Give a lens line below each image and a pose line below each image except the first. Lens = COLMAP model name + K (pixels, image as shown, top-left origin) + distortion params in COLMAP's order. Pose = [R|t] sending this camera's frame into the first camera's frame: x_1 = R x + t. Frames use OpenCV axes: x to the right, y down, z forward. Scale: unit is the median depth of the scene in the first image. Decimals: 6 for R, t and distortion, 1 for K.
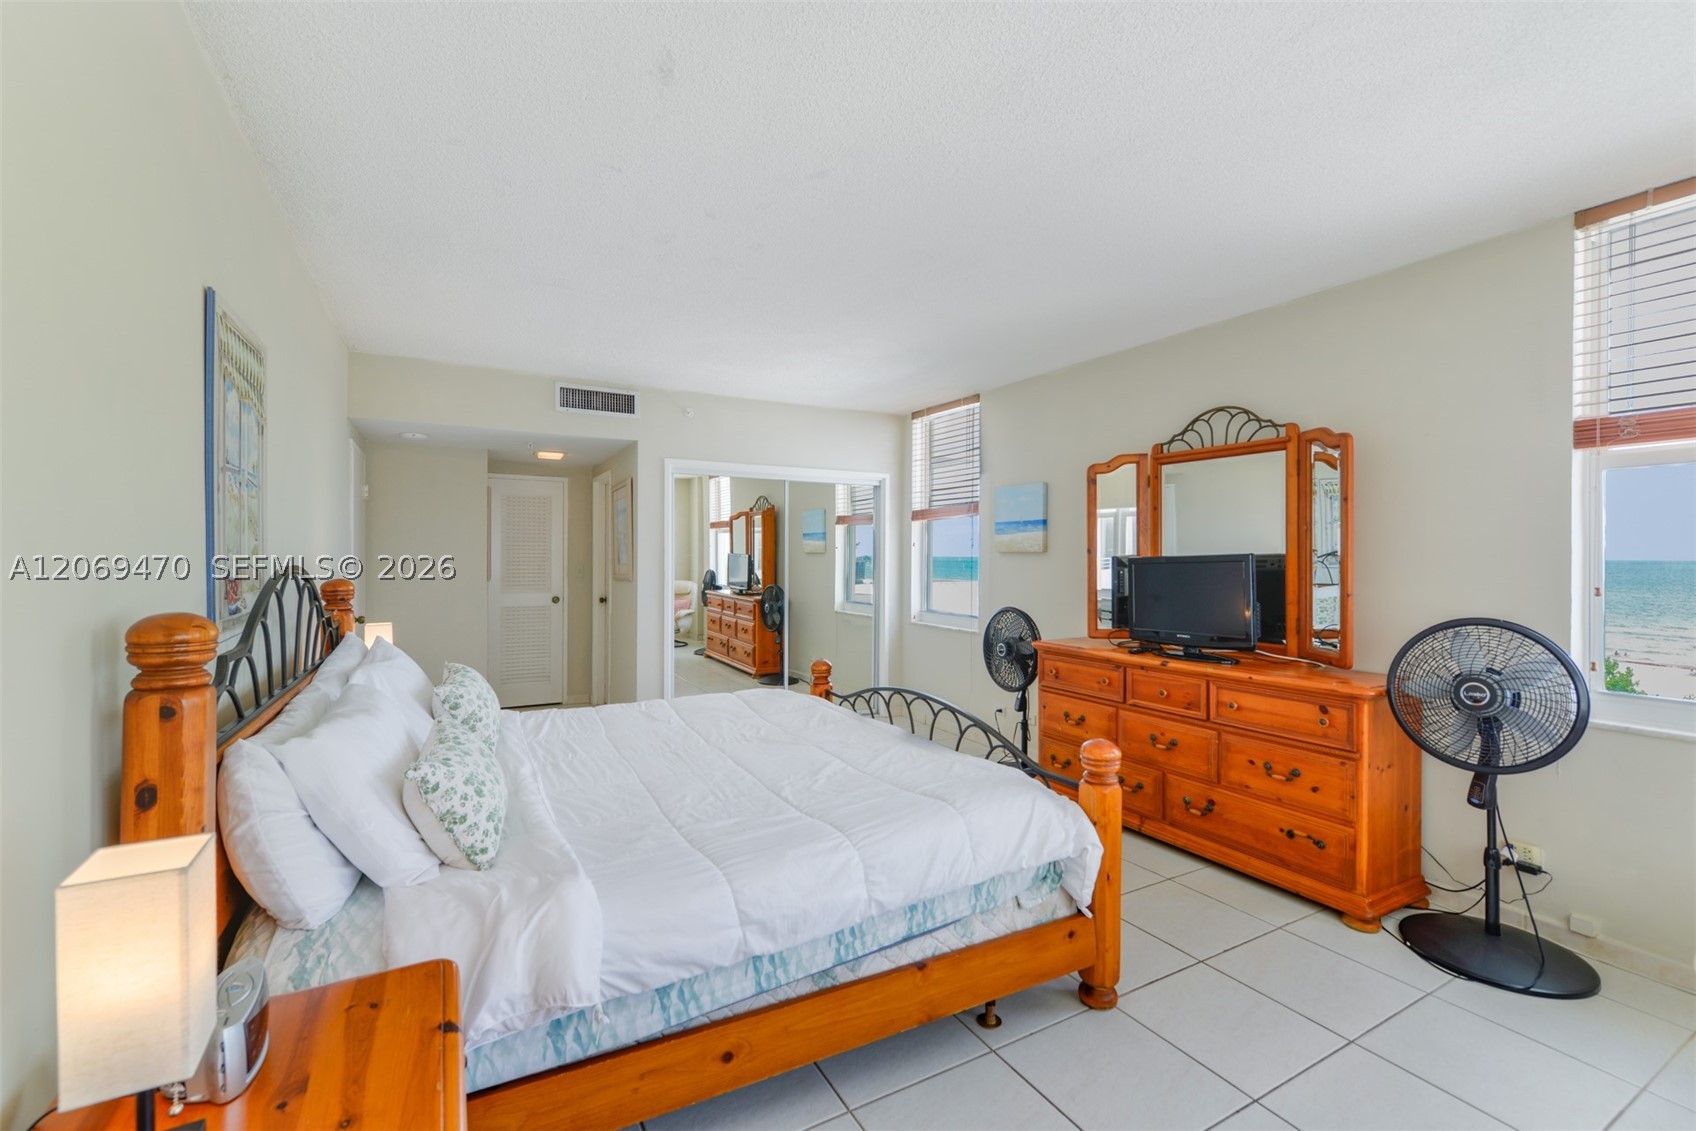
lens RADIAL K [[733.0, 0, 846.1], [0, 733.0, 553.8], [0, 0, 1]] dist [0.001128, 0.000117]
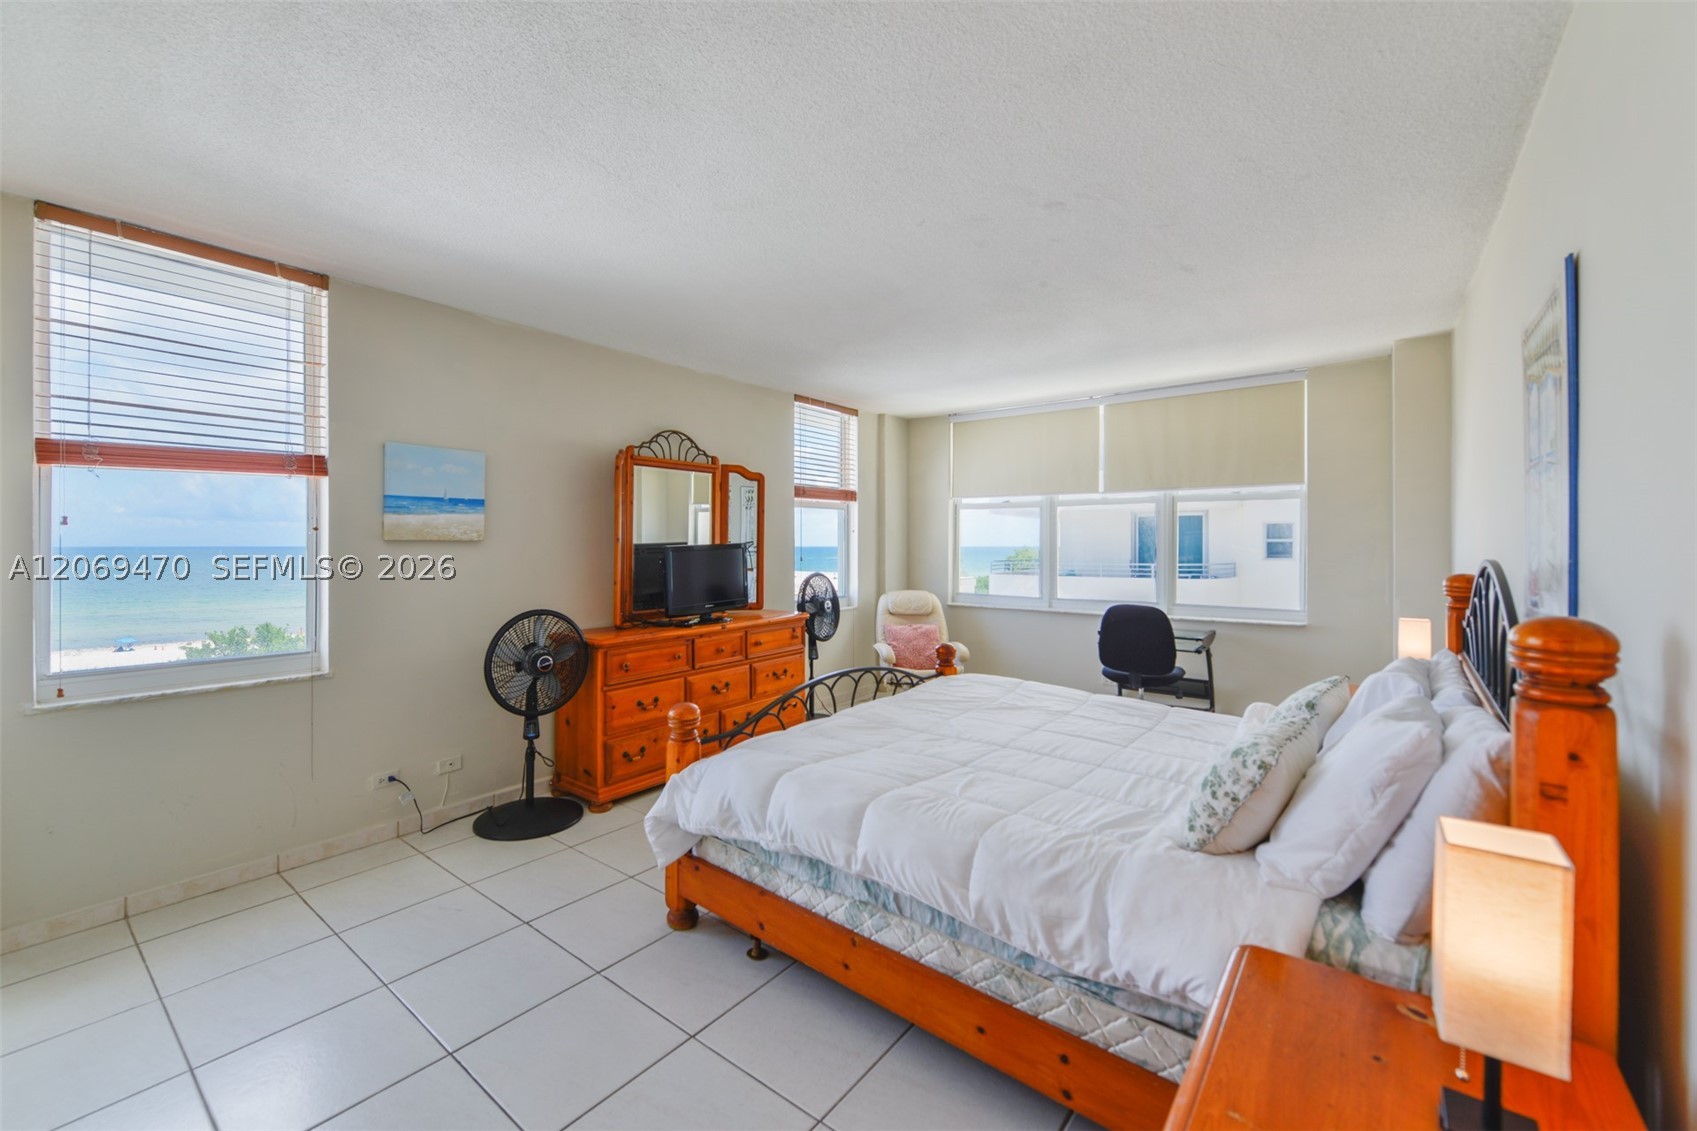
lens RADIAL K [[675.7, 0, 798.2], [0, 675.7, 544.5], [0, 0, 1]] dist [-0.000866, -0.000045]
pose [[-0.361756, 0.002388, 0.932270, -0.699480], [0.005285, 0.999986, -0.000511, 0.005135], [-0.932258, 0.004743, -0.361763, 1.245884]]
